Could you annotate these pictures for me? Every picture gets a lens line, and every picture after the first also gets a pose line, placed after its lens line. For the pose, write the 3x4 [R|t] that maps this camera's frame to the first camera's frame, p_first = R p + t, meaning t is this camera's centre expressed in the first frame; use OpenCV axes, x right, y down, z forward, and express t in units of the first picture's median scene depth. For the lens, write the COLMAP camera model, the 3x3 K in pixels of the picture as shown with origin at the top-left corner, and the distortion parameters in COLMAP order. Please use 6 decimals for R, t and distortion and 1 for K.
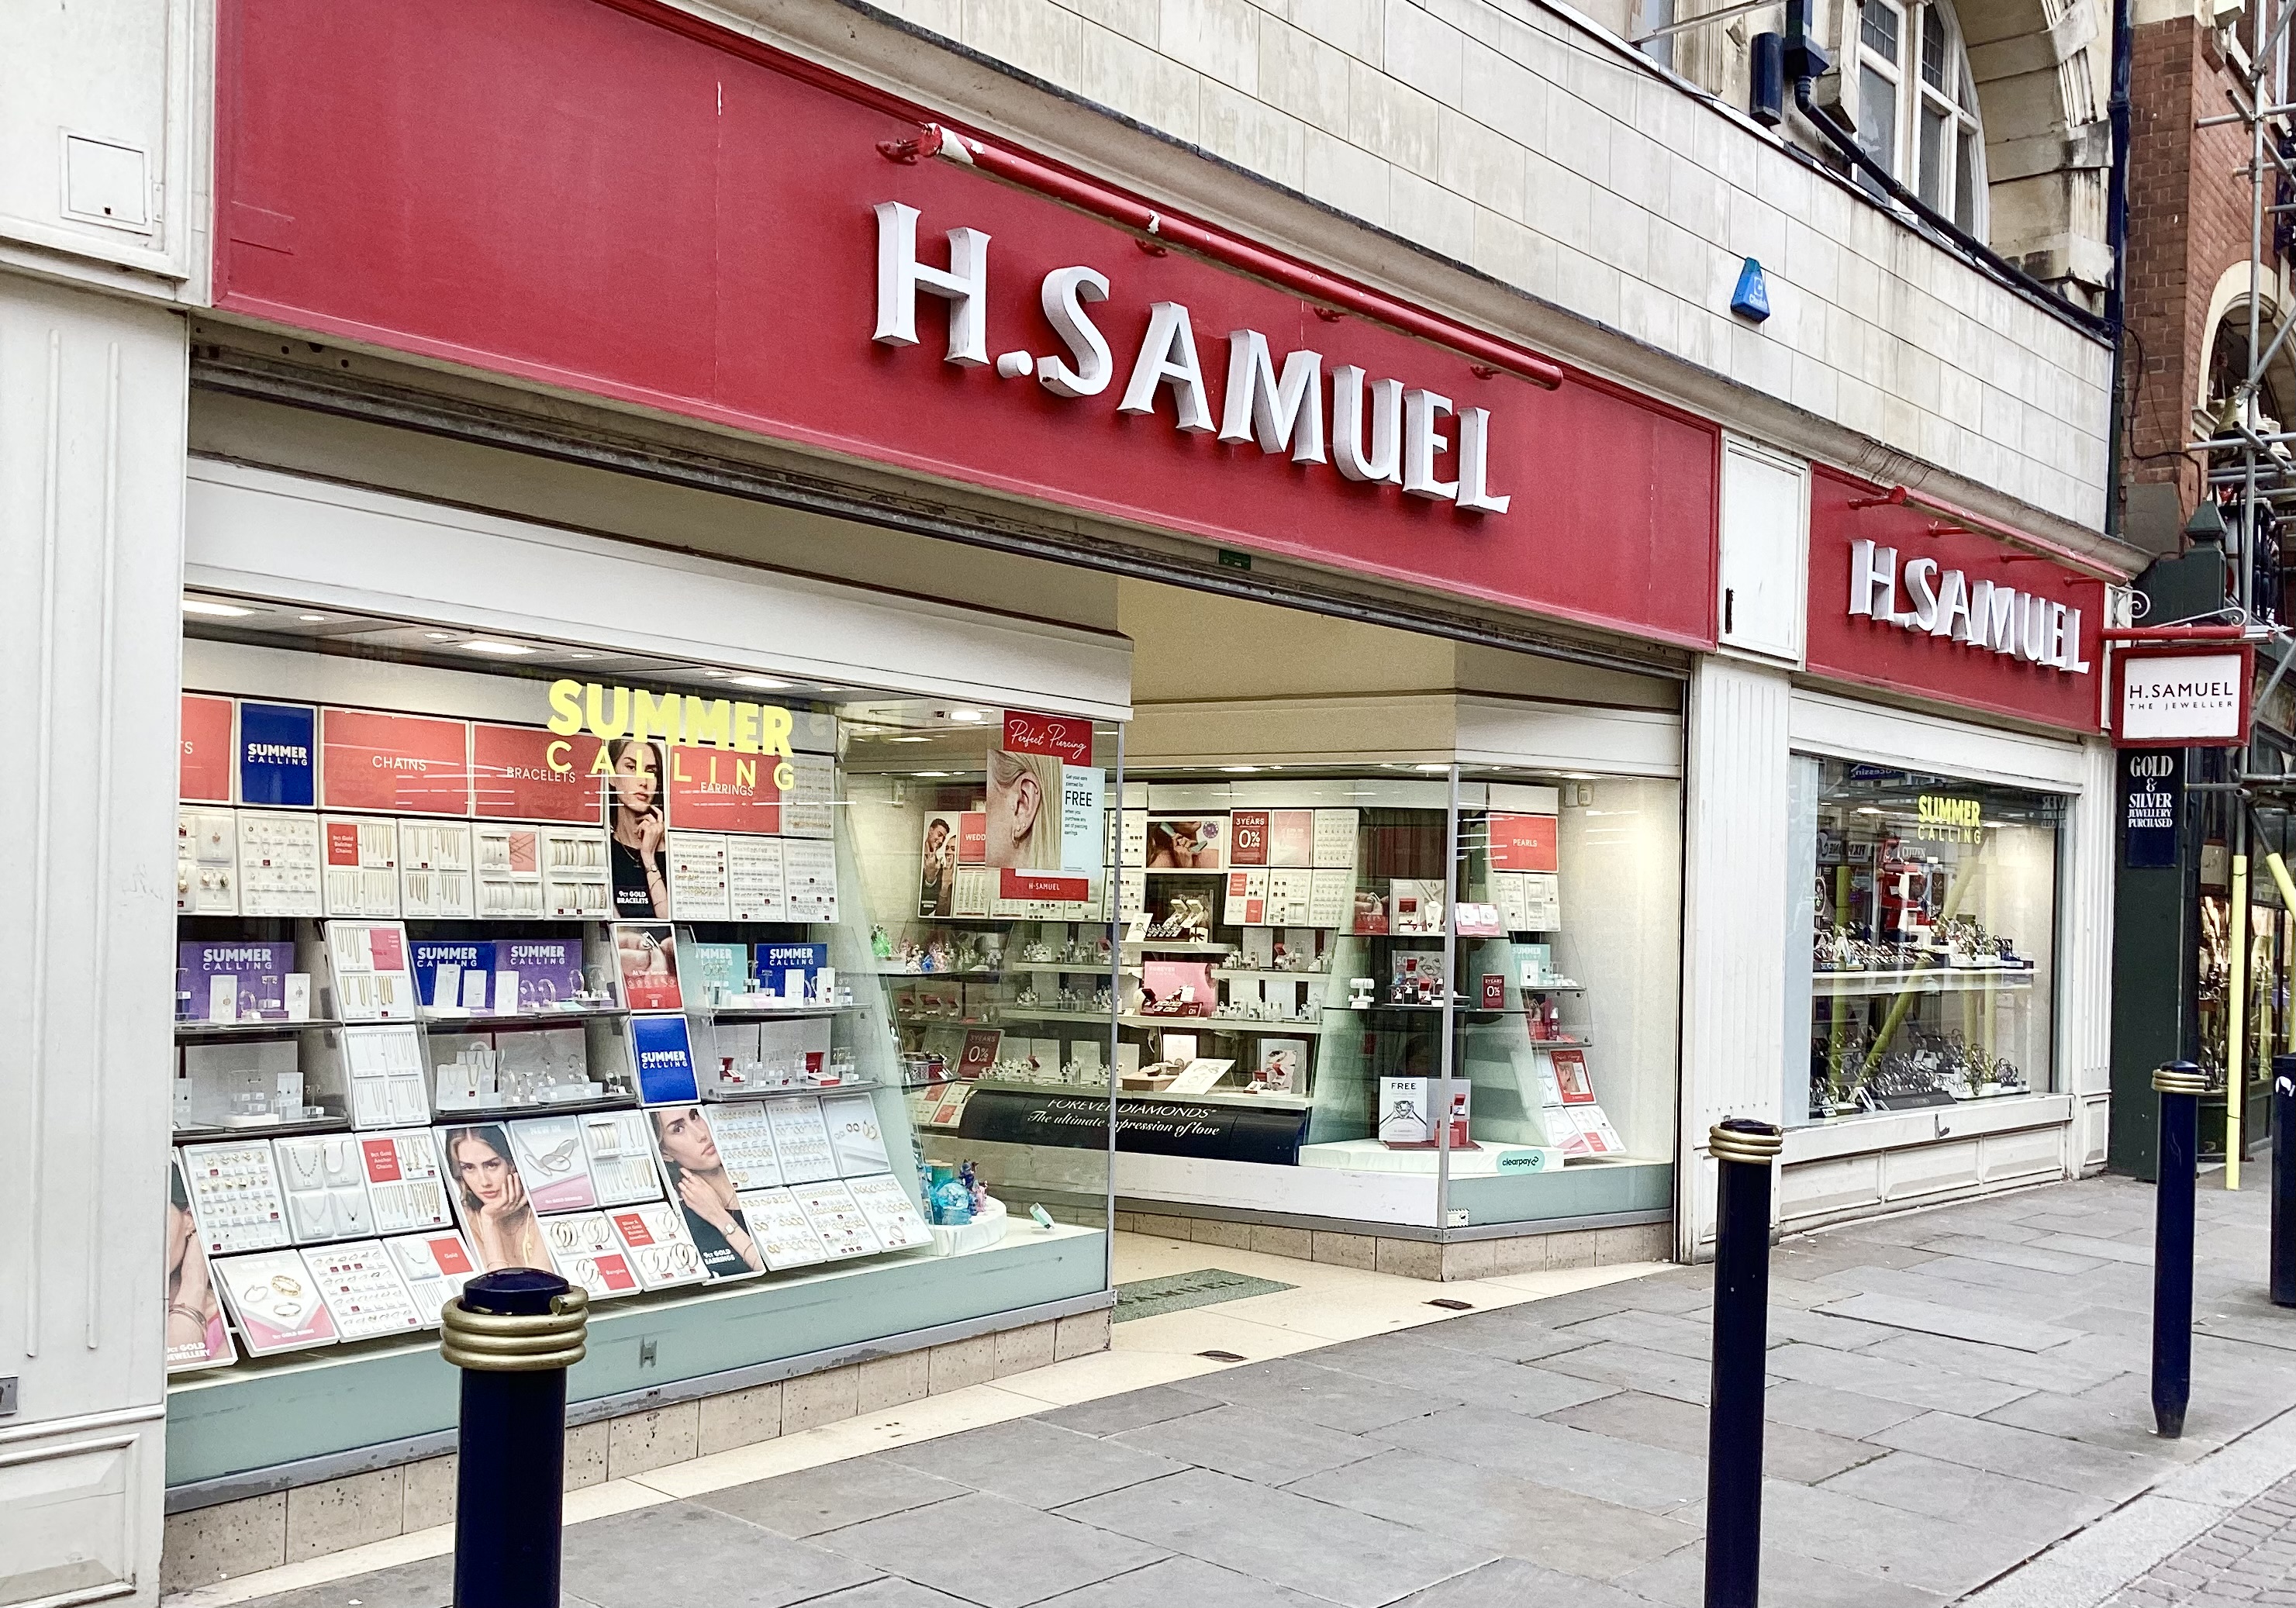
lens RADIAL K [[2327.8, 0, 1148.0], [0, 2327.8, 804.0], [0, 0, 1]] dist [-0.073344, 0.017447]
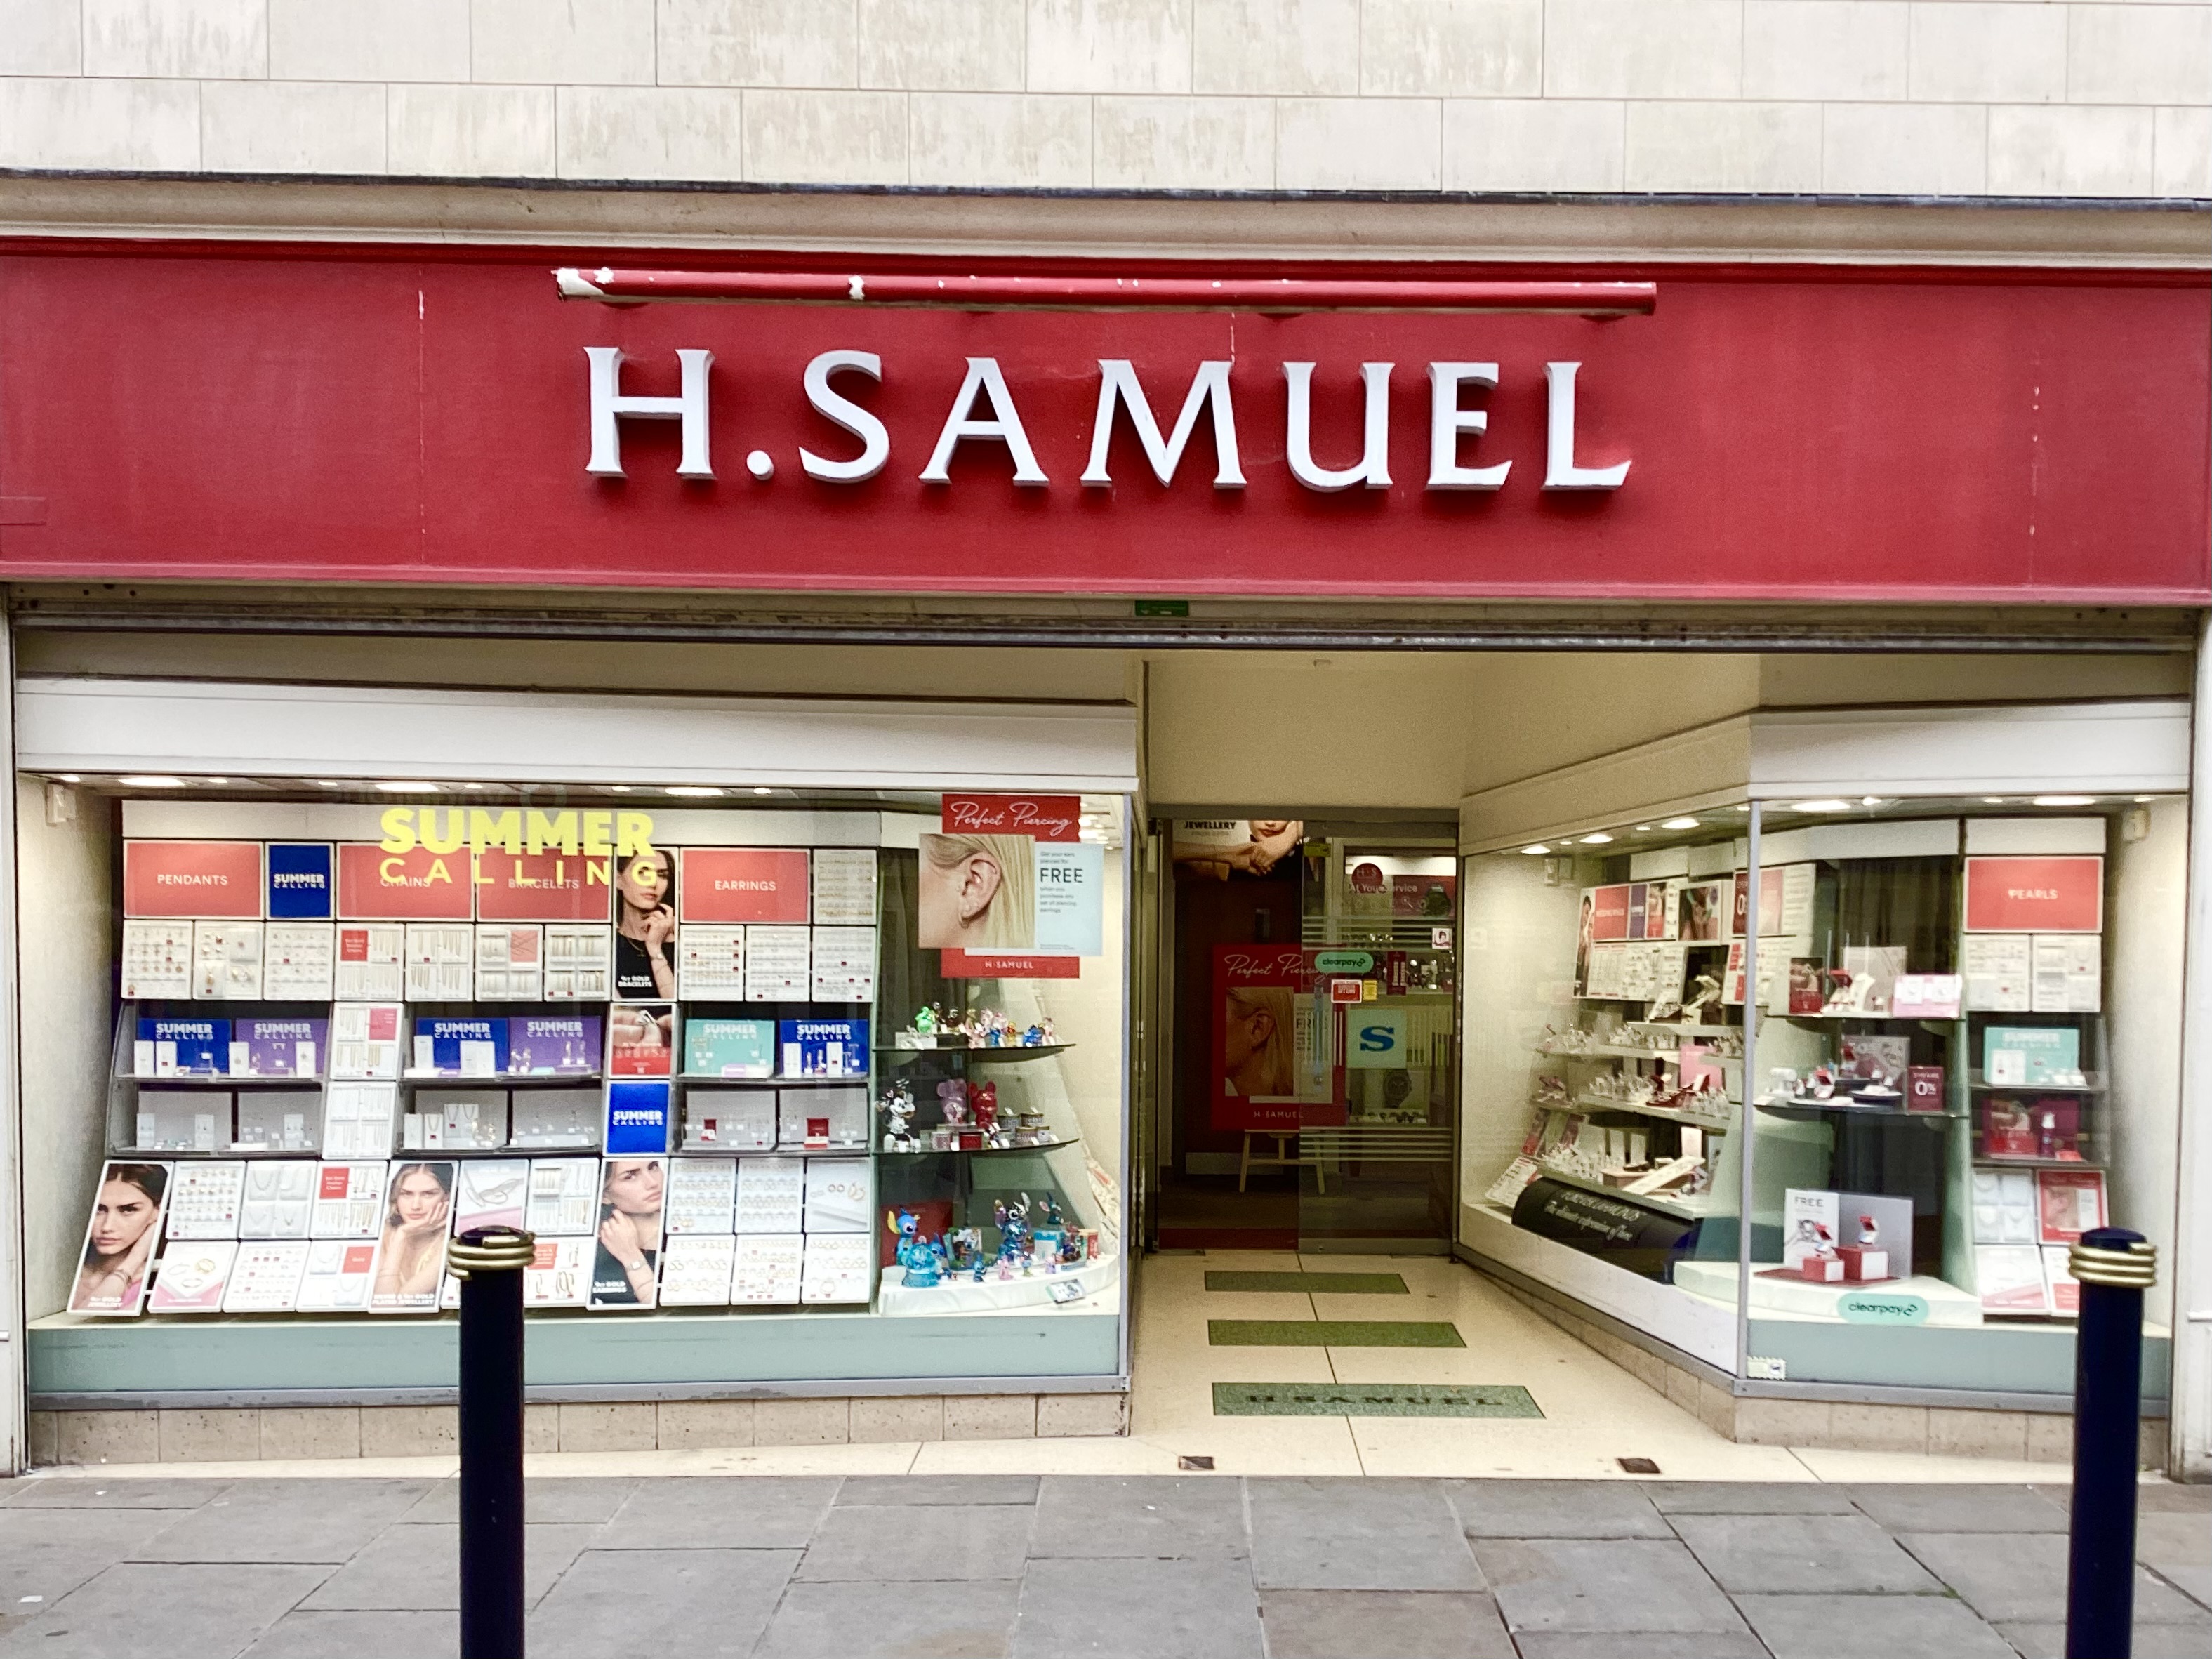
lens RADIAL K [[1995.4, 0, 1102.9], [0, 1995.4, 975.8], [0, 0, 1]] dist [0.000872, -0.022499]
pose [[0.636347, -0.018077, -0.771191, 0.723919], [0.042389, 0.999034, 0.011559, 0.035833], [0.770237, -0.040045, 0.636499, 0.534720]]
